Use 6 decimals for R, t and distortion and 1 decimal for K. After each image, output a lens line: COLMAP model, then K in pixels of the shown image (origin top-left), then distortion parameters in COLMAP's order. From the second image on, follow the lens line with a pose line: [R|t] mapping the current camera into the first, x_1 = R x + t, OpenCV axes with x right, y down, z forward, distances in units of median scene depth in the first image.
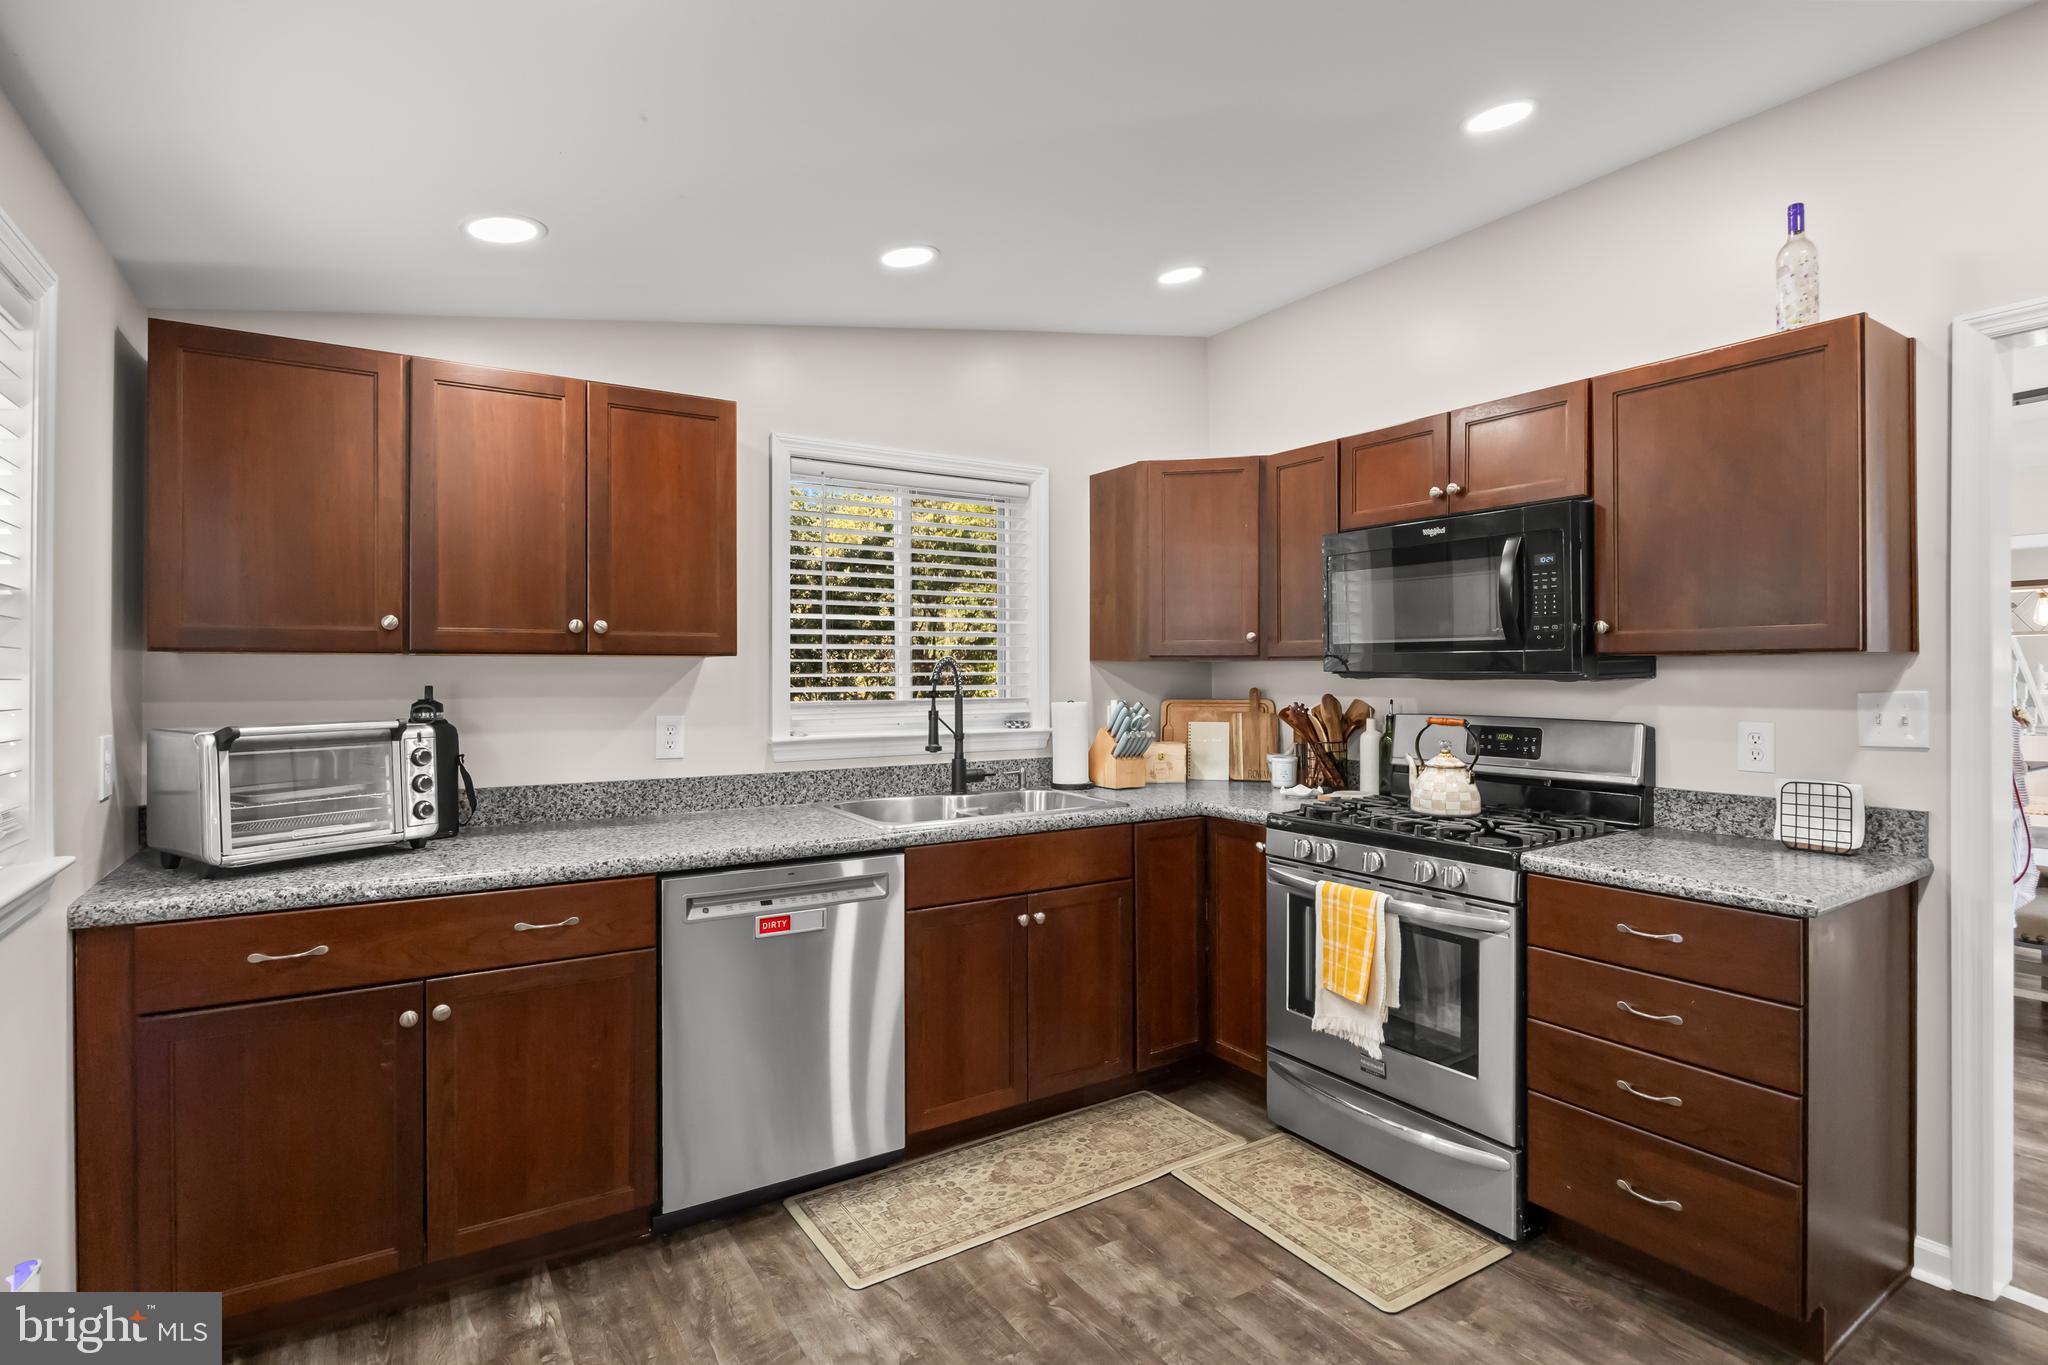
lens RADIAL K [[1012.7, 0, 1024.0], [0, 1012.7, 682.5], [0, 0, 1]] dist [-0.015141, 0.000112]
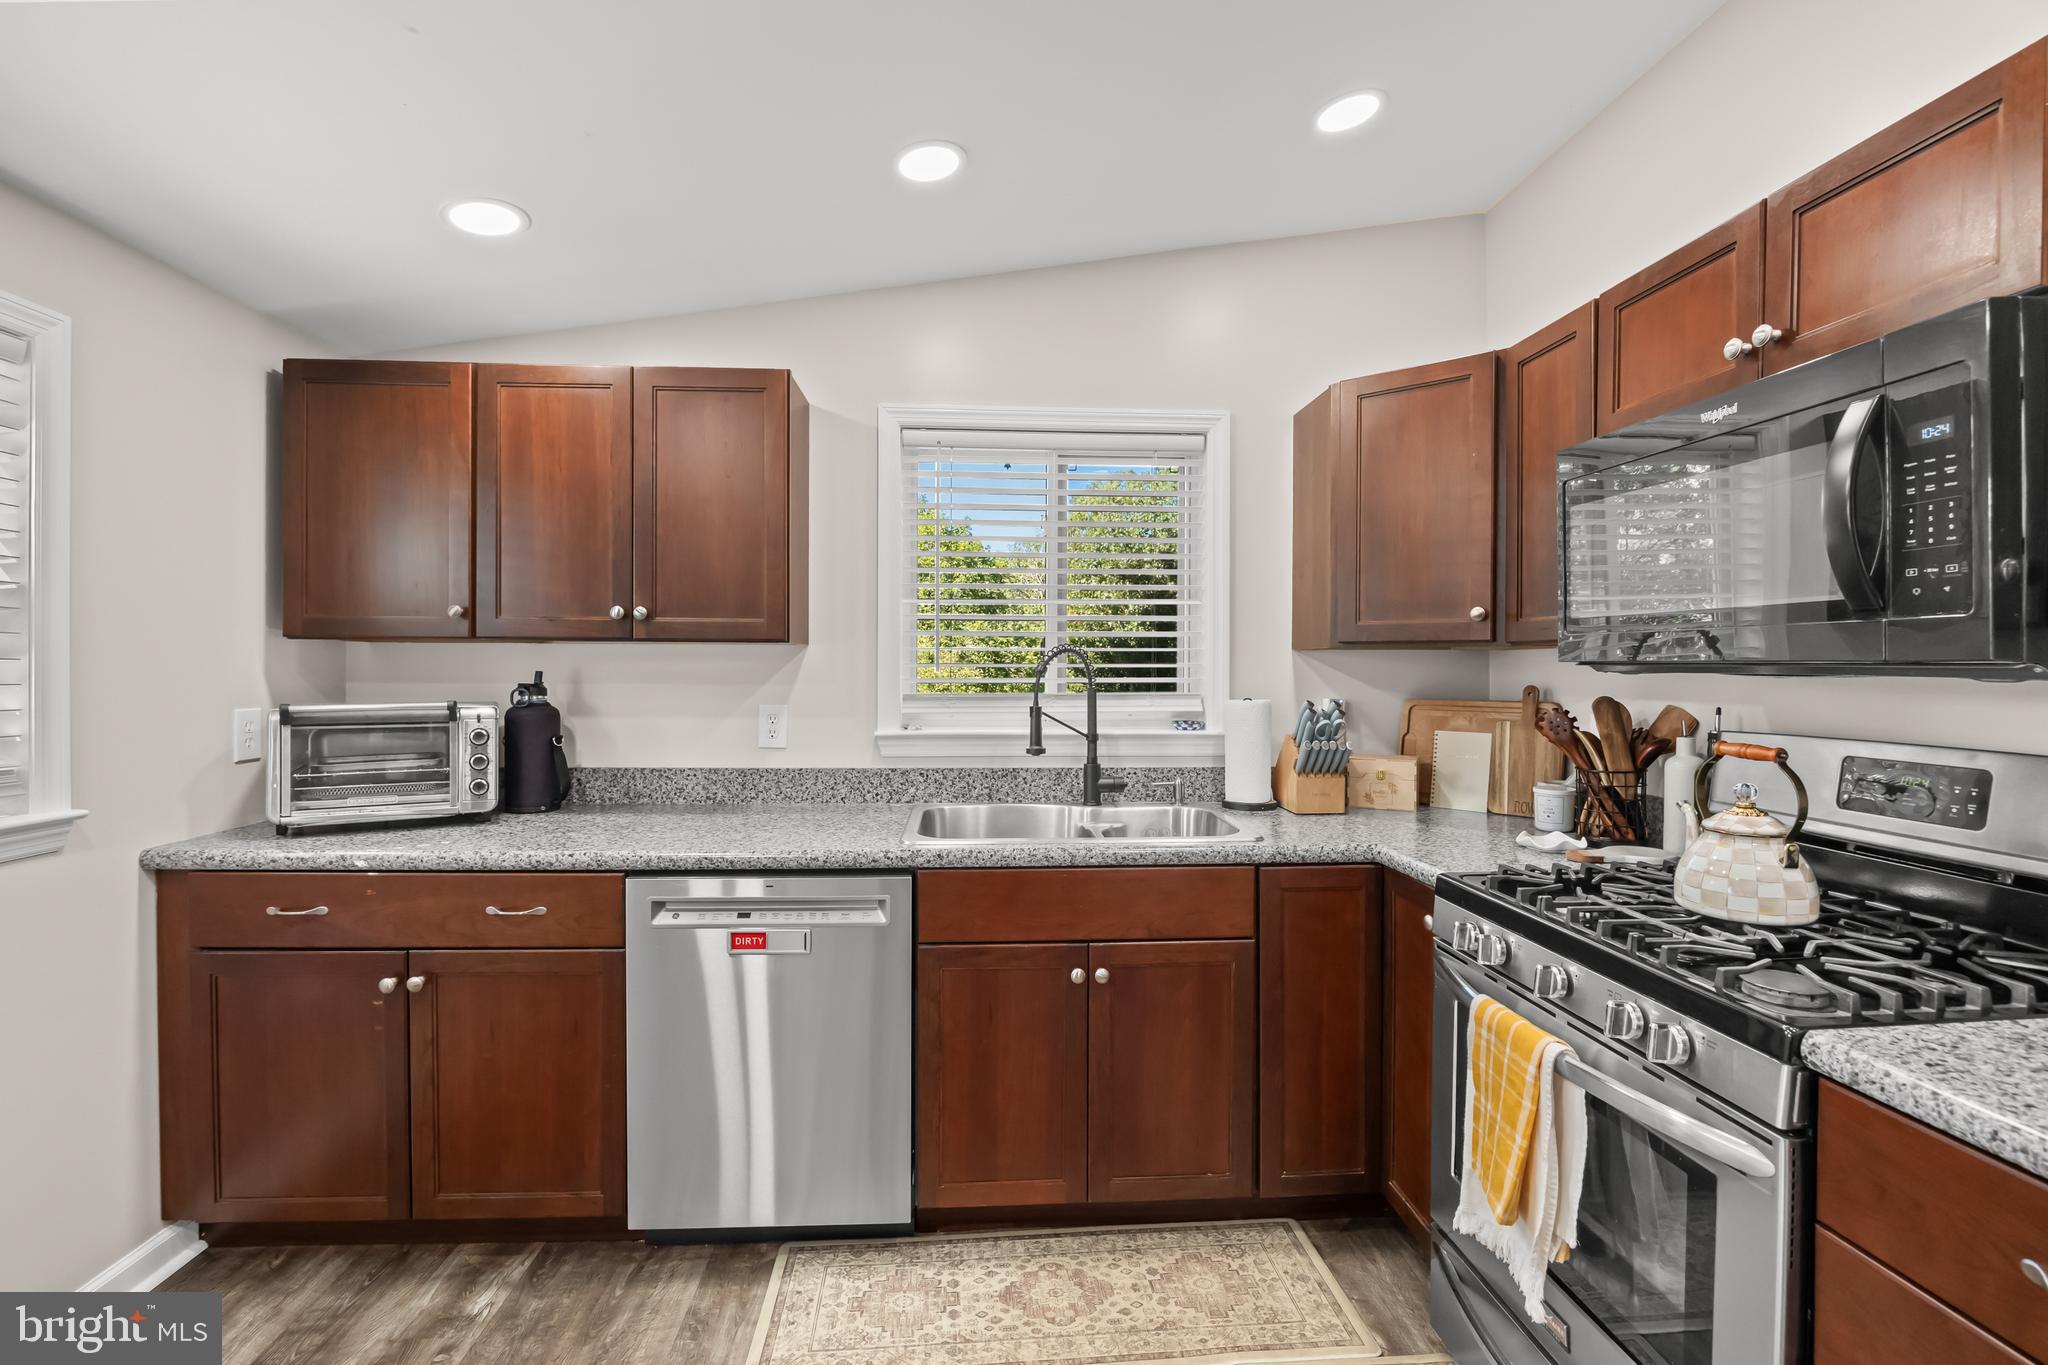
lens RADIAL K [[911.7, 0, 1024.0], [0, 911.7, 682.5], [0, 0, 1]] dist [-0.016244, 0.000414]
pose [[0.872944, 0.014459, -0.487607, 0.311066], [-0.011333, 0.999892, 0.009362, 0.000437], [0.487689, -0.002646, 0.873013, 0.365438]]
